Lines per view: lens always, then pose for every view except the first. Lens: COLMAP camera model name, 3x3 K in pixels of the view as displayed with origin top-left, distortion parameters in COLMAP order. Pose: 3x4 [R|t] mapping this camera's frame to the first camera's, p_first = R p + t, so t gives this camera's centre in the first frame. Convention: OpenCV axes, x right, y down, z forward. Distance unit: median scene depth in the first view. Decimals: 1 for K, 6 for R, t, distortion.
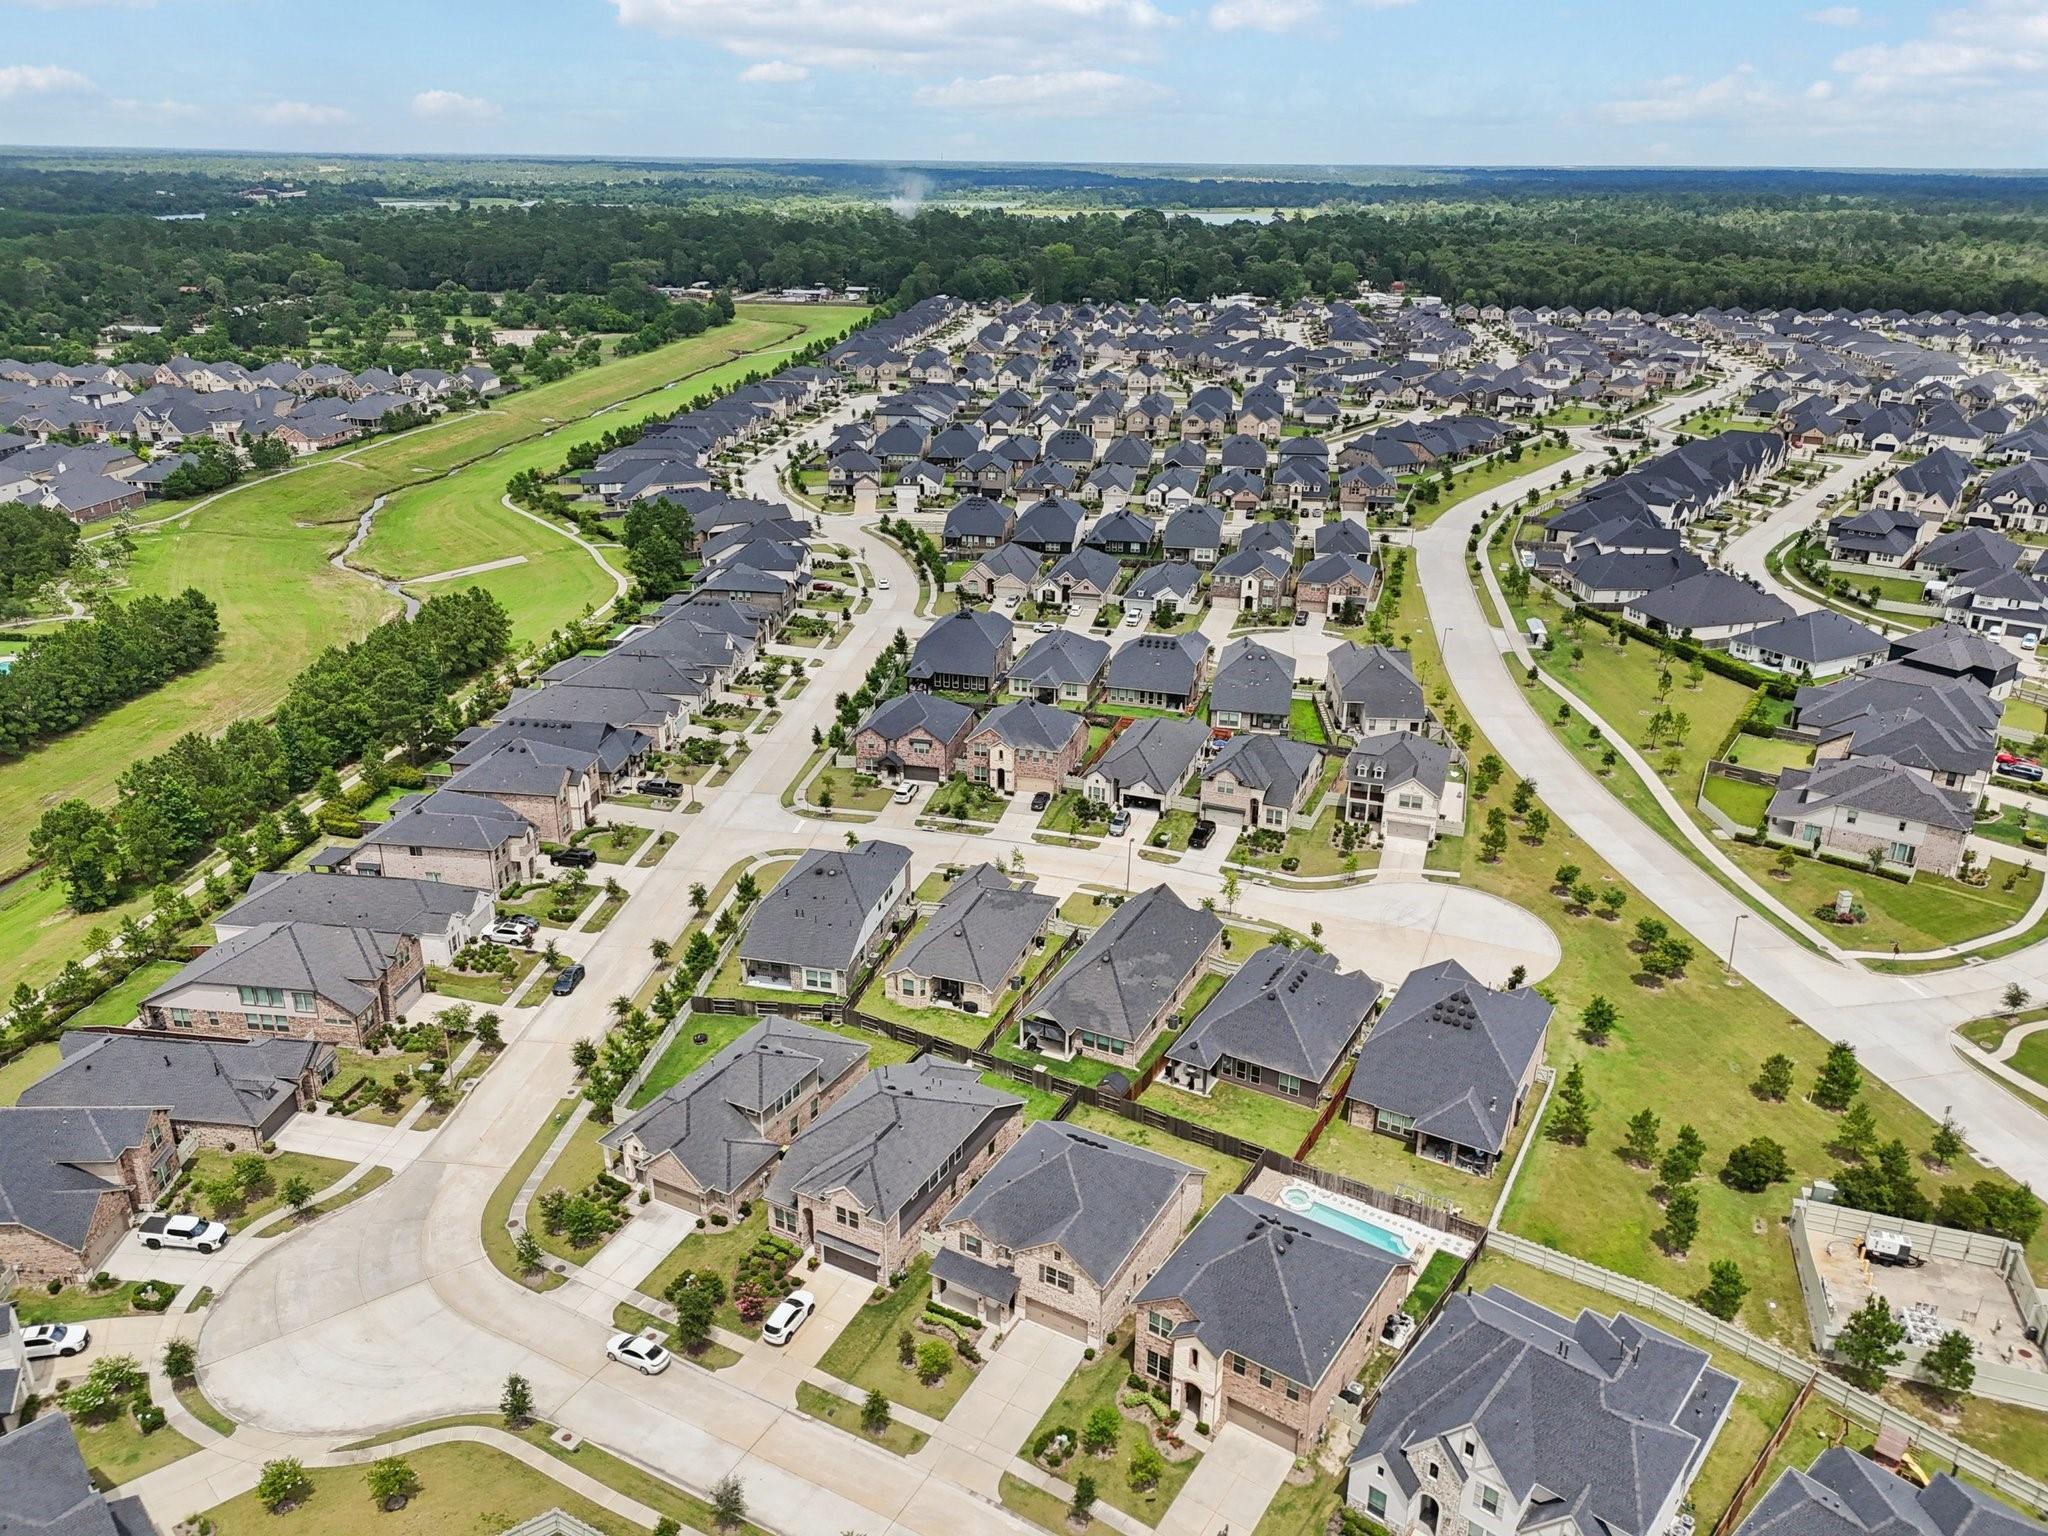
lens RADIAL K [[1518.4, 0, 1024.0], [0, 1518.4, 768.0], [0, 0, 1]] dist [0.104722, -0.129464]
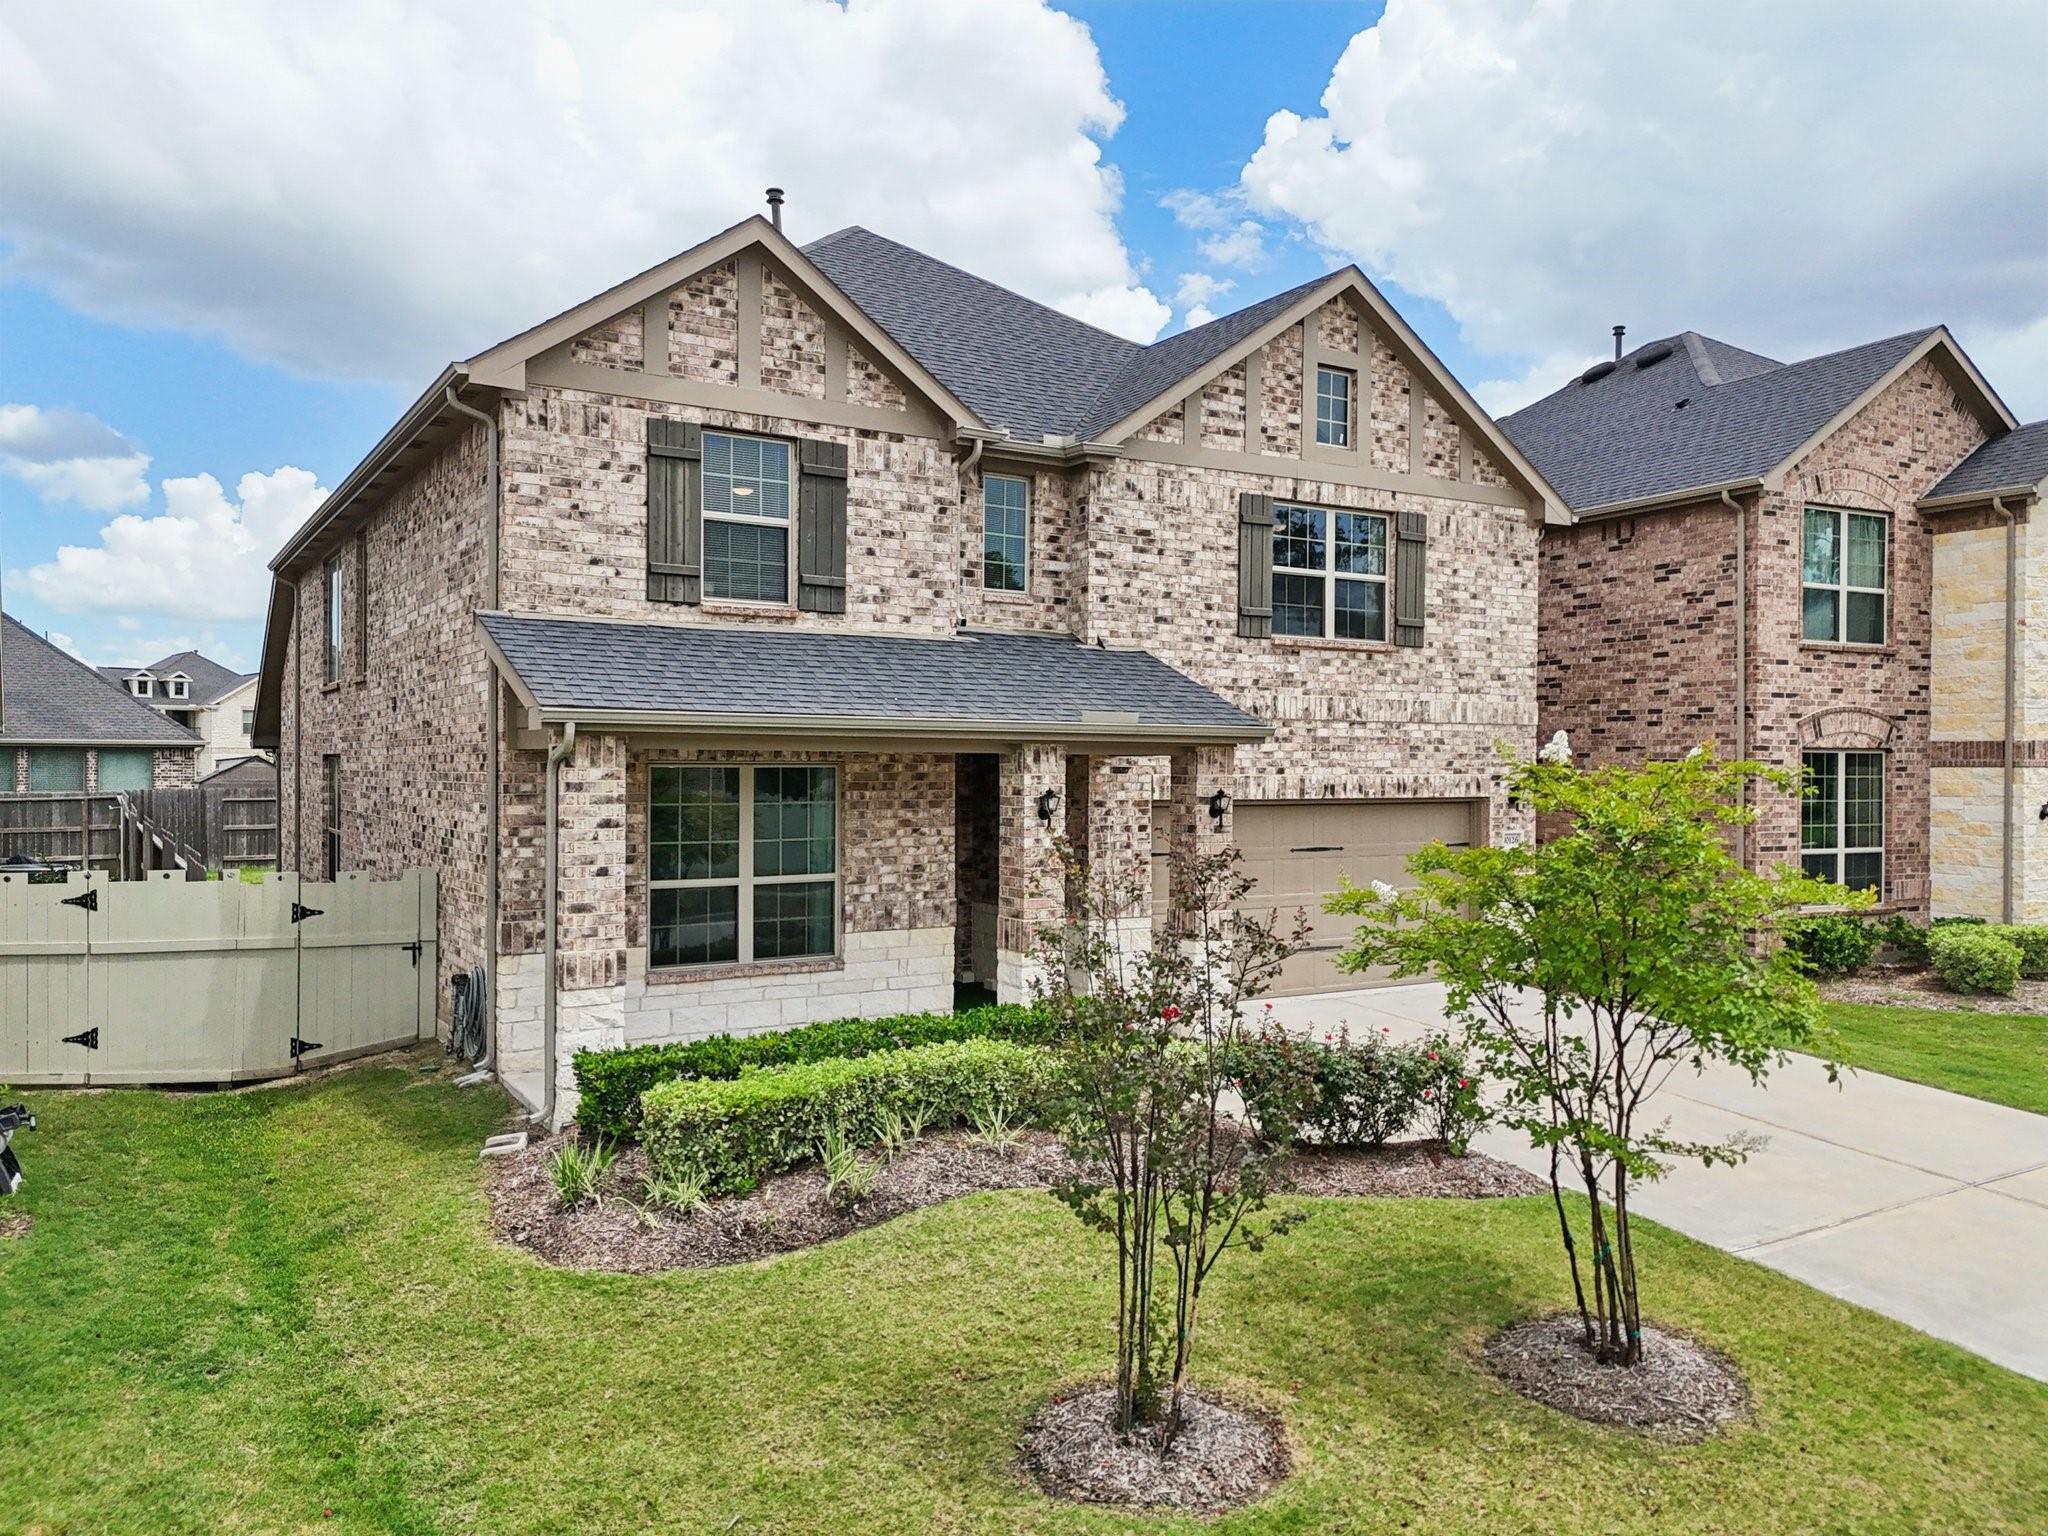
lens RADIAL K [[1480.5, 0, 1014.6], [0, 1480.5, 776.0], [0, 0, 1]] dist [0.098749, -0.156081]
pose [[0.487568, -0.005889, 0.873065, -0.076915], [0.330789, 0.926673, -0.178480, 0.211868], [-0.807995, 0.375822, 0.453764, 0.552142]]
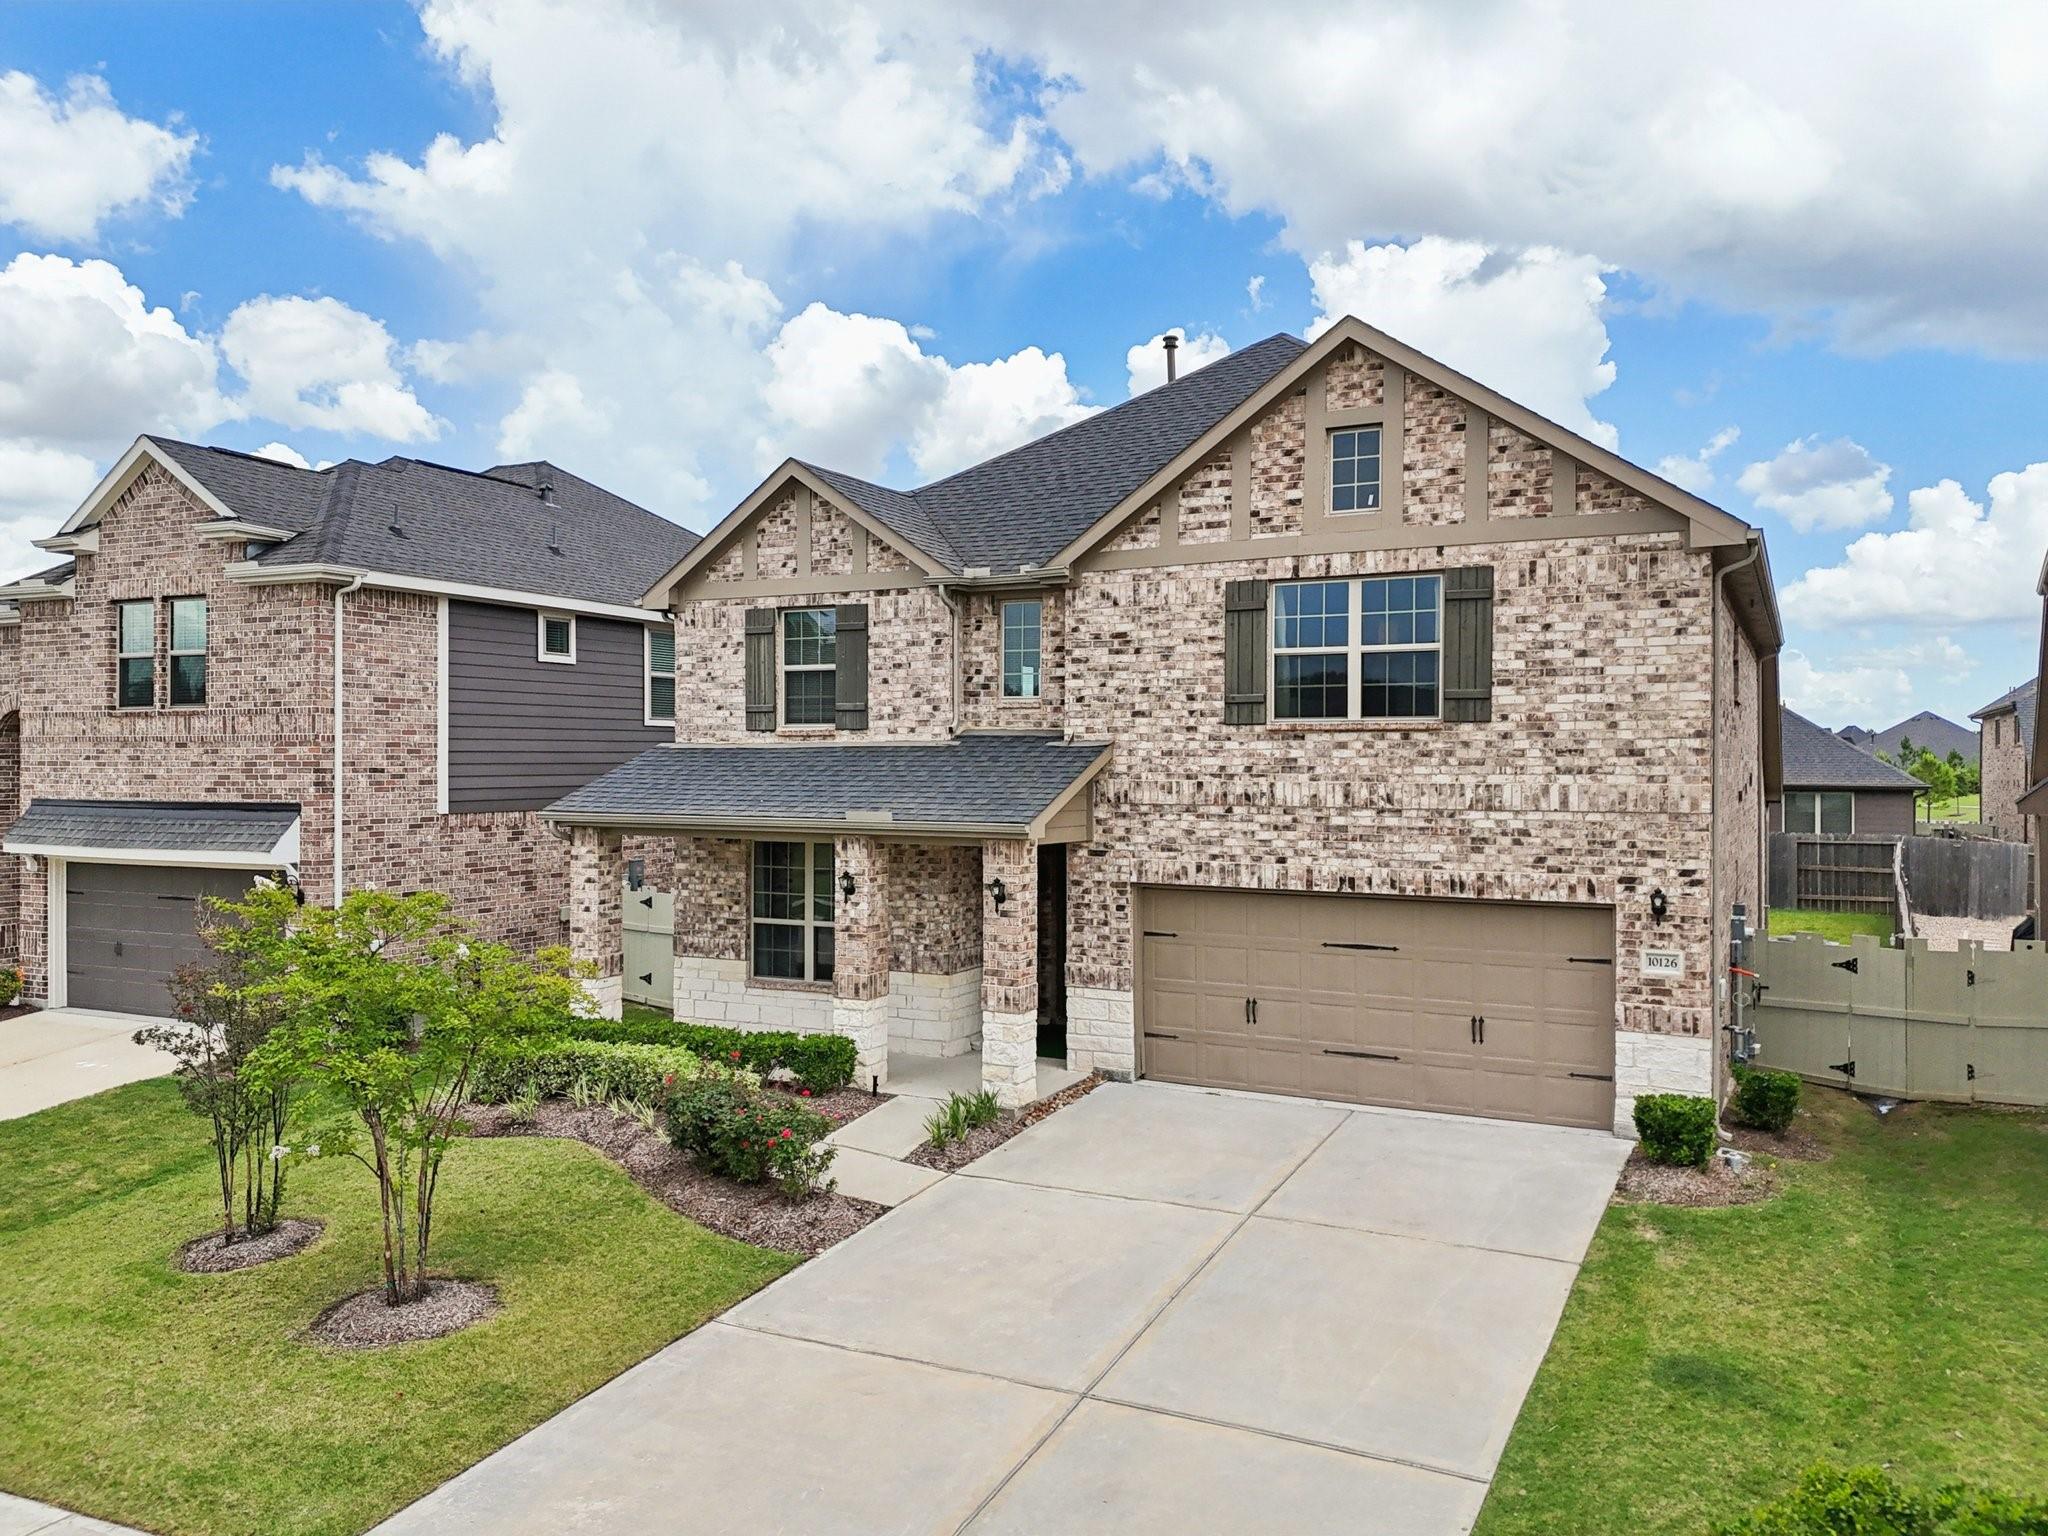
lens RADIAL K [[1507.7, 0, 1019.1], [0, 1507.7, 770.4], [0, 0, 1]] dist [0.095383, -0.105976]
pose [[0.999273, 0.000718, 0.038127, -0.010048], [0.013788, 0.925374, -0.378803, 0.229081], [-0.035554, 0.379053, 0.924691, 0.497275]]
